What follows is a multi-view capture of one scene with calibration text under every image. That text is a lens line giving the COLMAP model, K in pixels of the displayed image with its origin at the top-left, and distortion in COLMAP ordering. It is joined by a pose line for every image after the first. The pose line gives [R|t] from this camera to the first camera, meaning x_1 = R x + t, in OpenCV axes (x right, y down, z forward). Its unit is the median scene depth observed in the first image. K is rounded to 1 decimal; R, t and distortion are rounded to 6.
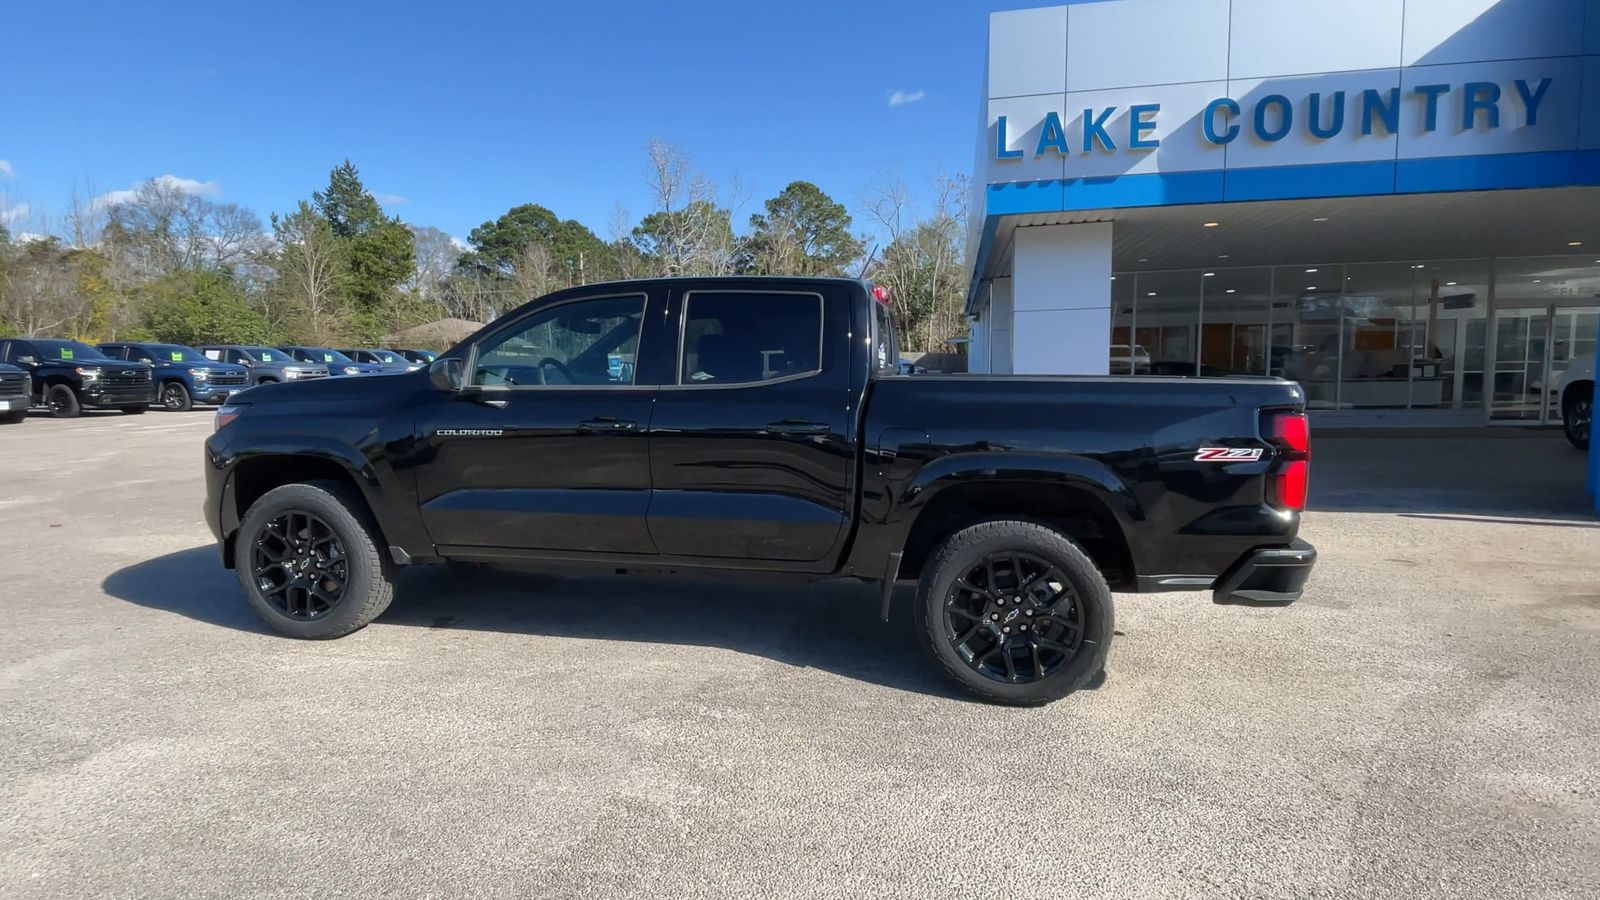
lens RADIAL K [[812.8, 0, 795.7], [0, 812.8, 451.3], [0, 0, 1]] dist [0.048874, -0.042405]
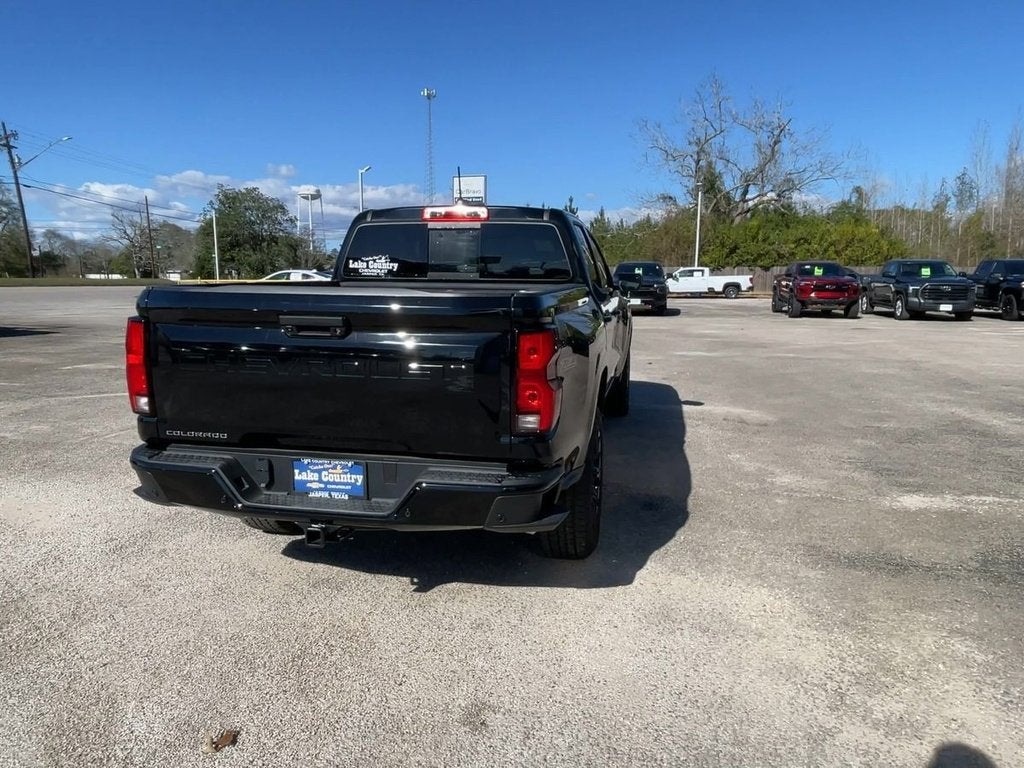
lens RADIAL K [[695.0, 0, 517.1], [0, 695.0, 386.3], [0, 0, 1]] dist [0.054378, -0.060337]
pose [[-0.012349, 0.153950, -0.988002, 0.284376], [-0.110430, 0.981823, 0.154367, -0.028755], [0.993807, 0.111011, 0.004876, 0.282194]]
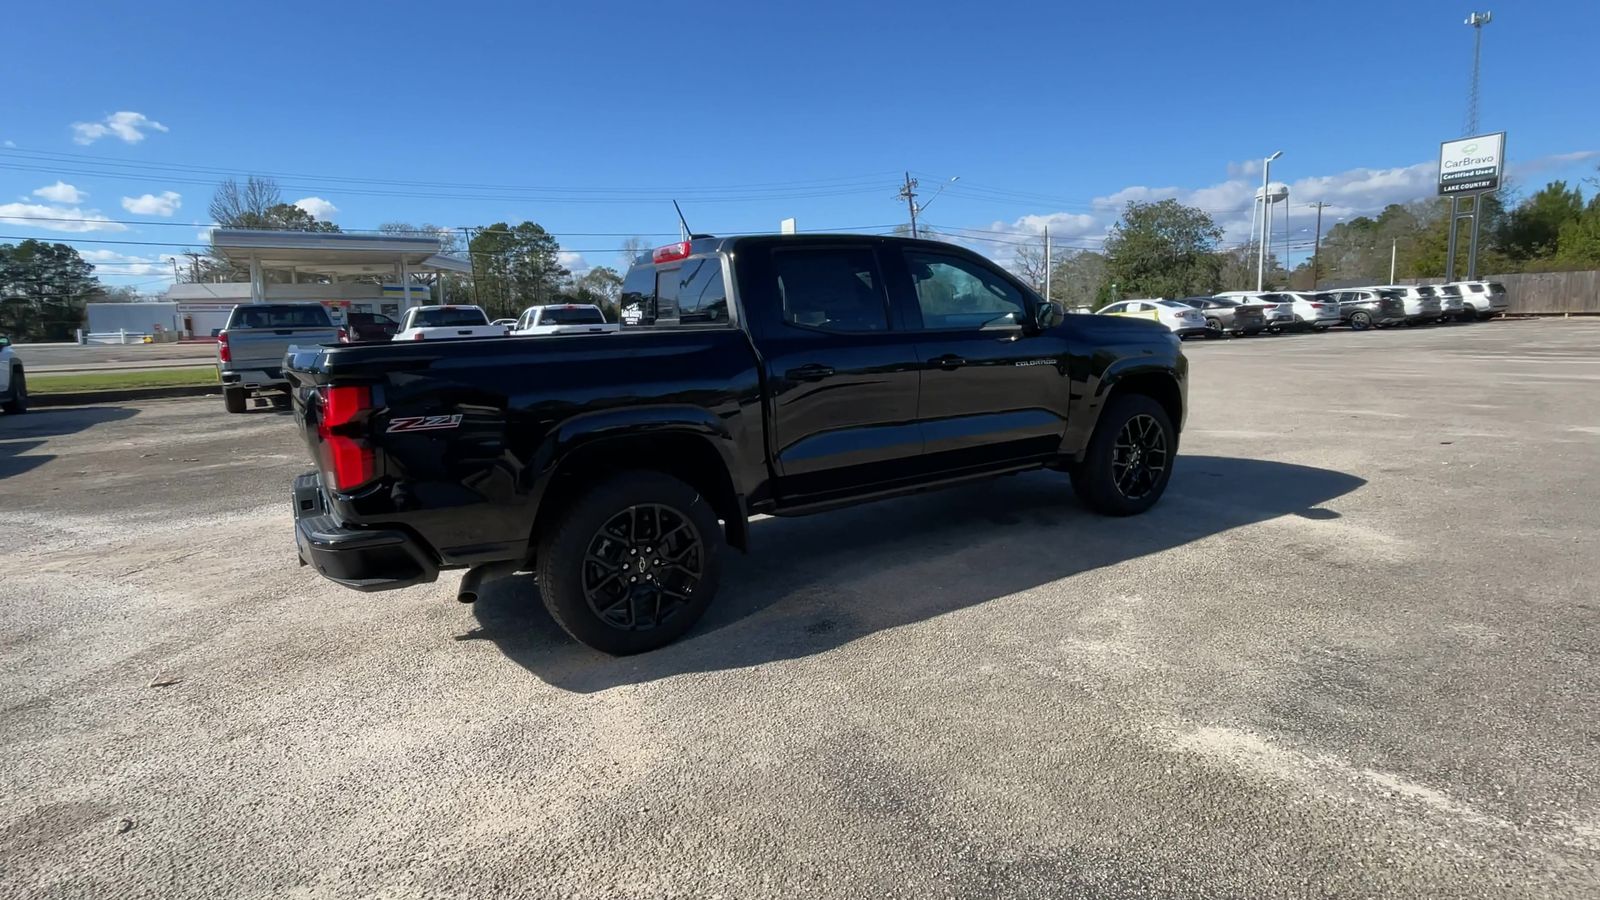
lens RADIAL K [[817.1, 0, 800.7], [0, 817.1, 443.6], [0, 0, 1]] dist [0.049443, -0.045469]
pose [[-0.720882, 0.129640, -0.680825, 0.185706], [-0.034798, 0.974340, 0.222375, -0.049267], [0.692184, 0.183997, -0.697873, 0.480474]]
